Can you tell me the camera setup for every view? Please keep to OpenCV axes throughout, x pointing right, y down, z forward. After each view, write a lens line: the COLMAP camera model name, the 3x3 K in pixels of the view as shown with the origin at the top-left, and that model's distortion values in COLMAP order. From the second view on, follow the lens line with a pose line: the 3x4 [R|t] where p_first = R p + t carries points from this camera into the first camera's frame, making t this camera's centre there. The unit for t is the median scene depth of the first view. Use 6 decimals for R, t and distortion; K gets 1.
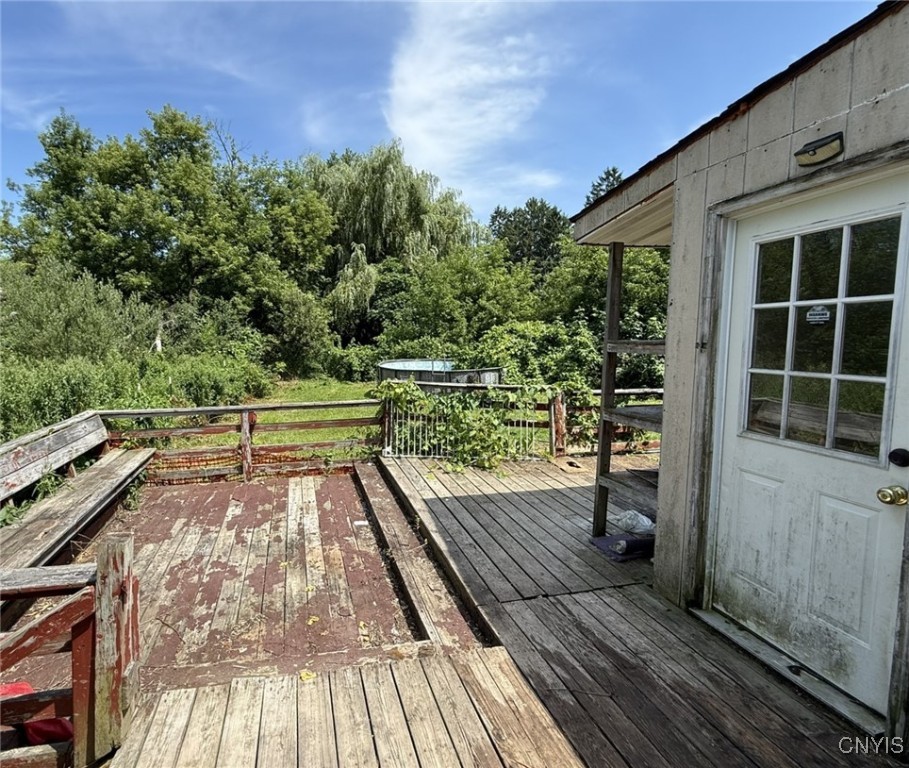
lens RADIAL K [[474.4, 0, 391.5], [0, 474.4, 365.7], [0, 0, 1]] dist [0.000395, 0.001427]
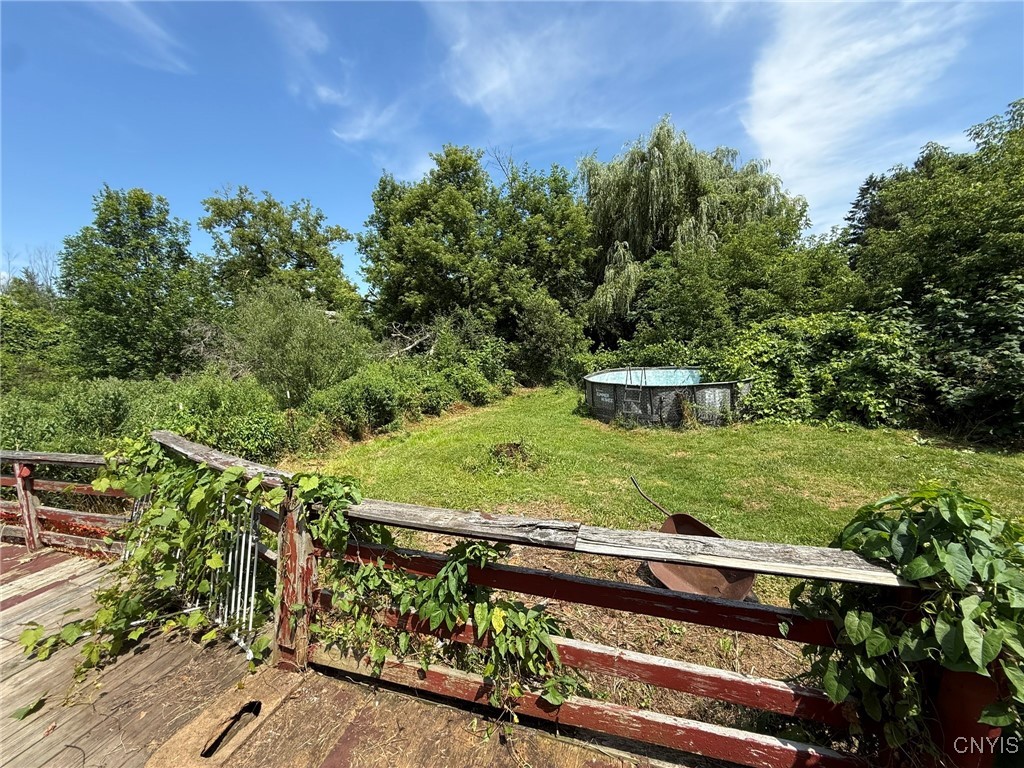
lens RADIAL K [[408.4, 0, 512.0], [0, 408.4, 384.0], [0, 0, 1]] dist [-0.001154, -0.000012]
pose [[0.866203, 0.022270, -0.499196, 0.185964], [0.000130, 0.998996, 0.044793, -0.015212], [0.499692, -0.038865, 0.865331, 0.224455]]
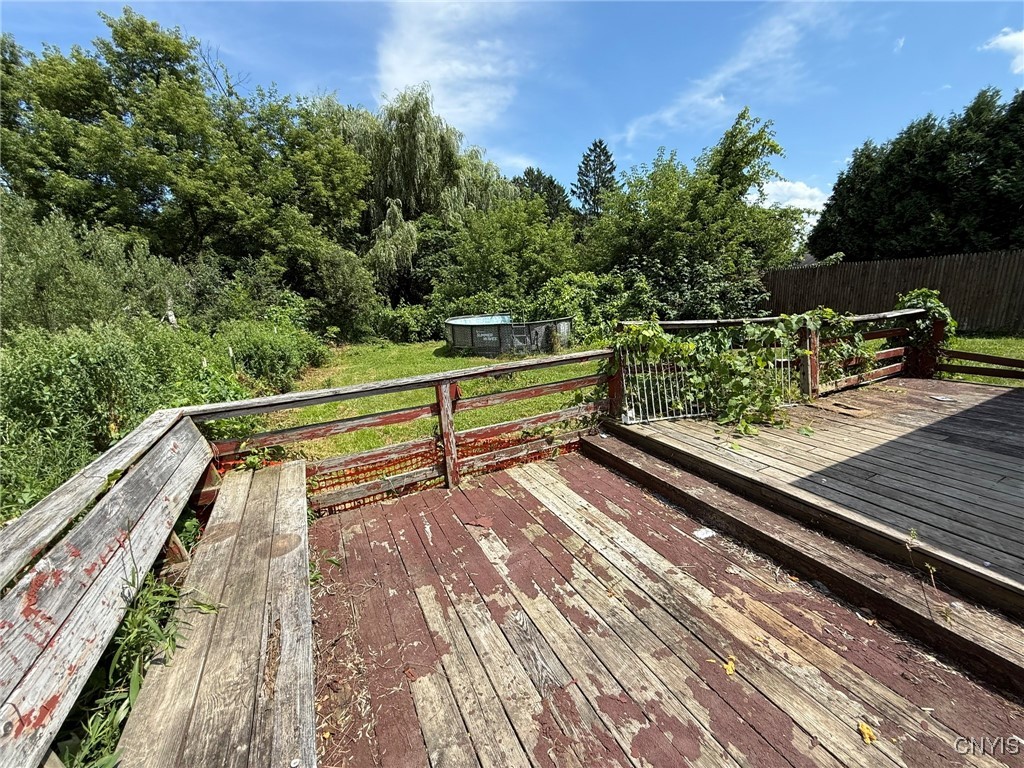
lens RADIAL K [[415.2, 0, 512.9], [0, 415.2, 376.3], [0, 0, 1]] dist [0.000389, 0.000222]
pose [[0.964093, -0.094090, 0.248337, -0.095770], [0.063754, 0.989787, 0.127504, 0.006458], [-0.257797, -0.107093, 0.960246, 0.119225]]
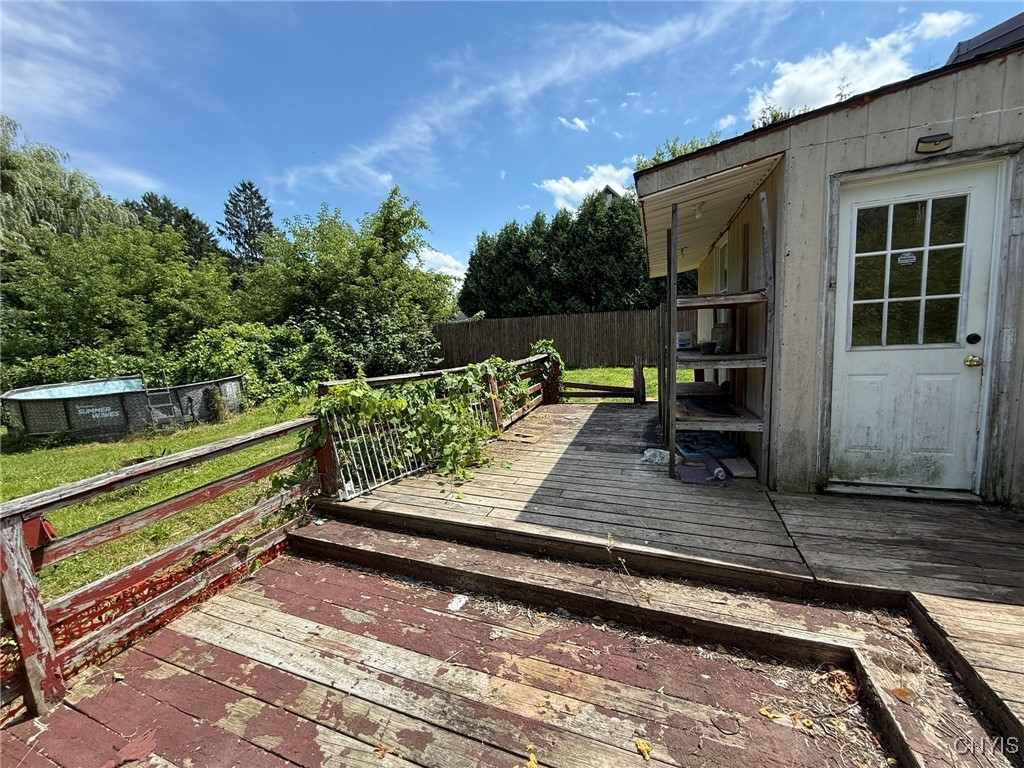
lens RADIAL K [[406.2, 0, 515.3], [0, 406.2, 380.0], [0, 0, 1]] dist [-0.000022, -0.000063]
pose [[0.529574, -0.134596, 0.837518, -0.092772], [0.111180, 0.989827, 0.088773, 0.002158], [-0.840946, 0.046103, 0.539151, 0.140682]]
